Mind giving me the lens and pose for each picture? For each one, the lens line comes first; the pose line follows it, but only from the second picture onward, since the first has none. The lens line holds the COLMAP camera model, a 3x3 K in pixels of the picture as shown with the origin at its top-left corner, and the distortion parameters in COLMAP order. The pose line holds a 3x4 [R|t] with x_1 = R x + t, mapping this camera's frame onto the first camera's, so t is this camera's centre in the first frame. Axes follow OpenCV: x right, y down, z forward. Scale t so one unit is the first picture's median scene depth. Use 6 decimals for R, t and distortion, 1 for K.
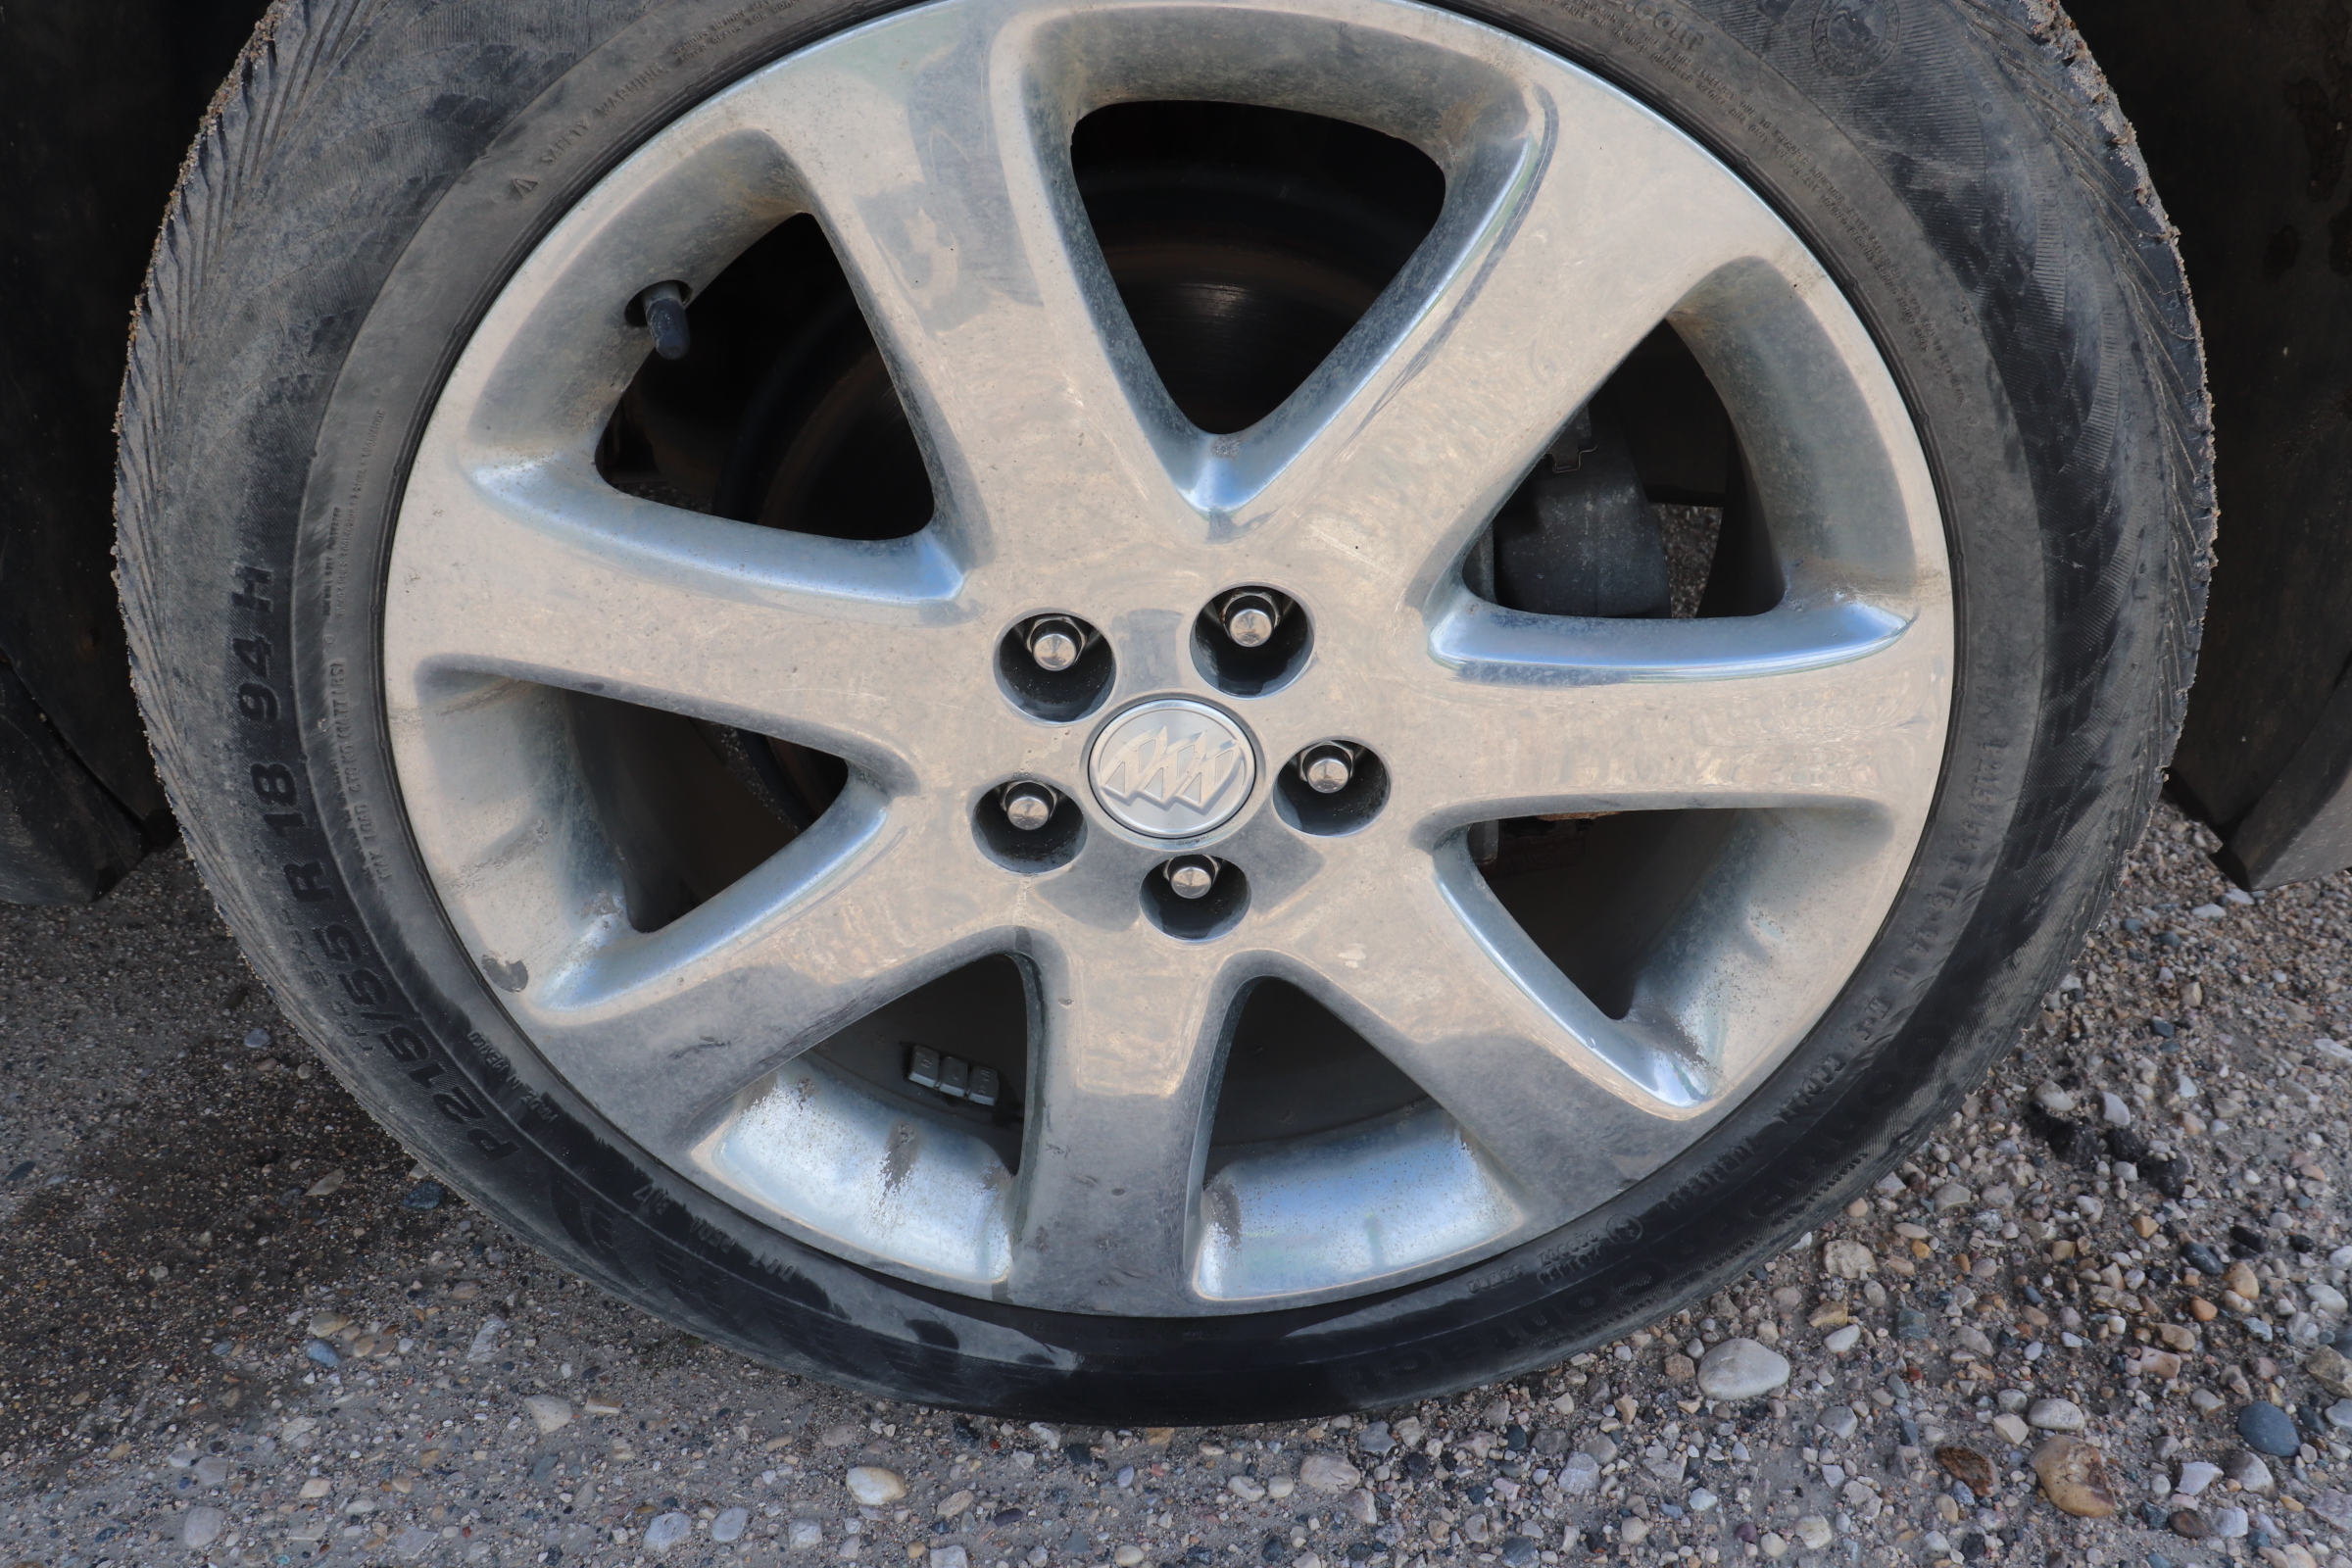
lens RADIAL K [[1958.4, 0, 1174.6], [0, 1958.4, 786.8], [0, 0, 1]] dist [-0.131732, 0.082843]
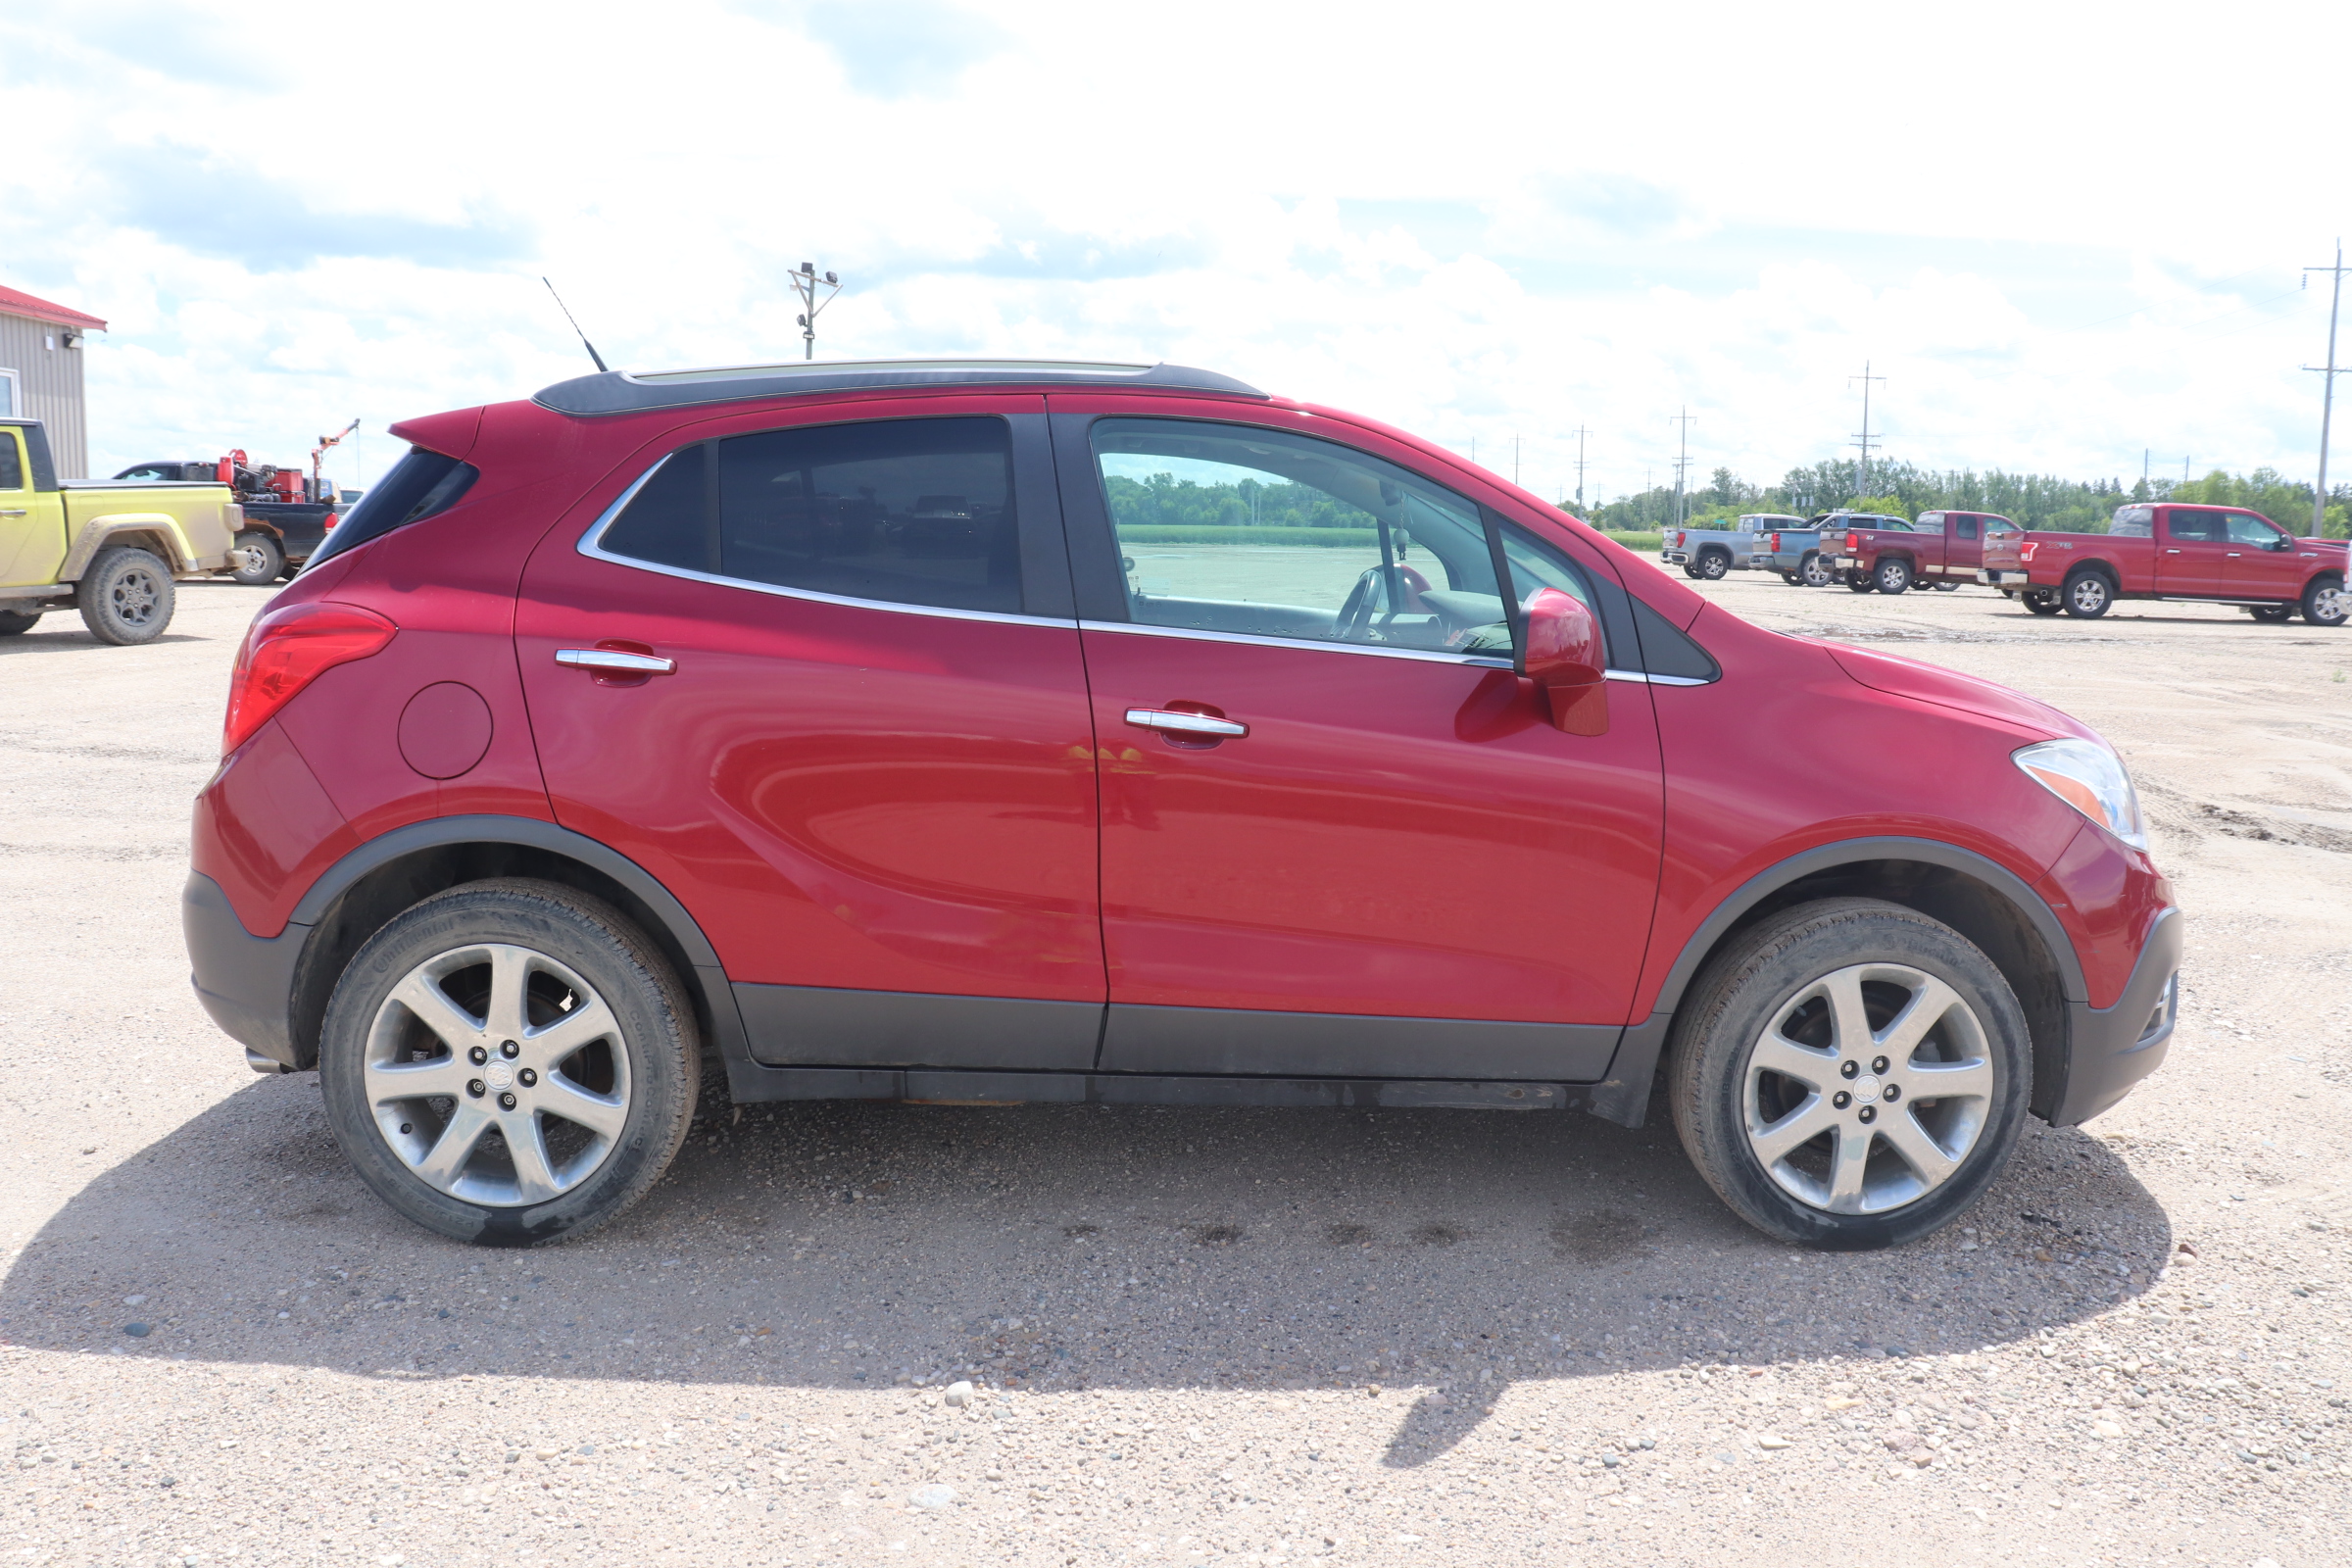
lens RADIAL K [[1958.4, 0, 1186.7], [0, 1958.4, 801.9], [0, 0, 1]] dist [-0.131732, 0.082843]
pose [[0.999155, 0.021333, 0.035130, -2.319943], [-0.004288, 0.904182, -0.427126, 1.730454], [-0.040876, 0.426615, 0.903509, -4.623100]]
